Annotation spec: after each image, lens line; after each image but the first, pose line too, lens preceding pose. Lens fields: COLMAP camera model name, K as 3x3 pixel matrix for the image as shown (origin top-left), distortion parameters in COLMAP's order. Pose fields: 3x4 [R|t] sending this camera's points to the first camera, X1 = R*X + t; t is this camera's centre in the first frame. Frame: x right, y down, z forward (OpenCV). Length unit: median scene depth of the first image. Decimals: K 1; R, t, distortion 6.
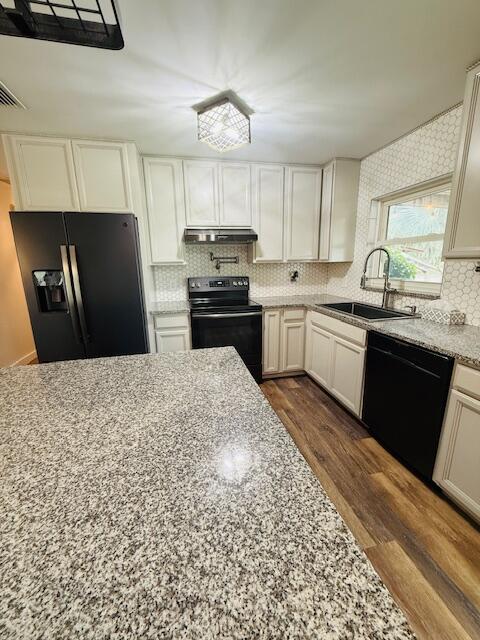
lens RADIAL K [[255.7, 0, 240.0], [0, 255.7, 320.0], [0, 0, 1]] dist [-0.002150, -0.000350]
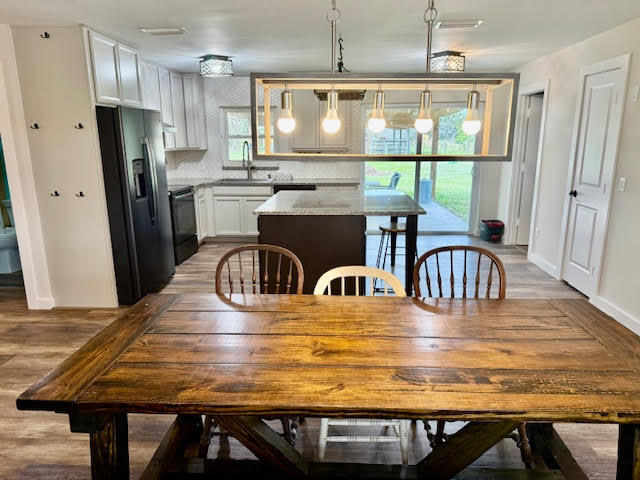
lens RADIAL K [[452.0, 0, 320.0], [0, 452.0, 240.0], [0, 0, 1]] dist [0.035766, -0.002333]
pose [[0.293416, -0.195367, 0.935809, -1.990189], [0.206502, 0.968737, 0.137495, 0.025501], [-0.933415, 0.152904, 0.324587, -0.269755]]
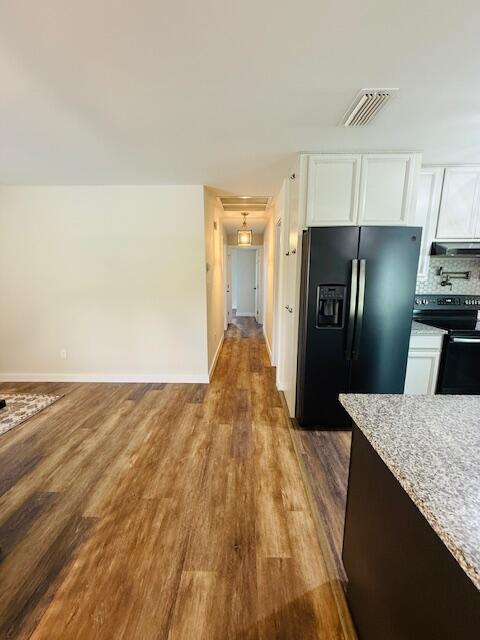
lens RADIAL K [[255.7, 0, 240.0], [0, 255.7, 320.0], [0, 0, 1]] dist [-0.002150, -0.000350]
pose [[0.968440, 0.062328, -0.241328, -0.627953], [-0.072417, 0.996823, -0.033158, 0.005158], [0.238495, 0.049588, 0.969877, -0.038686]]
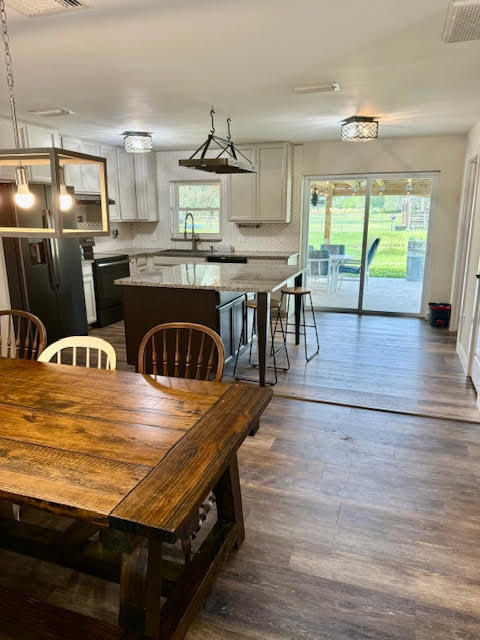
lens RADIAL K [[452.0, 0, 240.0], [0, 452.0, 320.0], [0, 0, 1]] dist [0.035766, -0.002333]
pose [[0.538701, -0.184918, 0.821953, -1.722966], [0.175974, 0.978793, 0.104871, 0.139191], [-0.823914, 0.088148, 0.559817, -0.826321]]
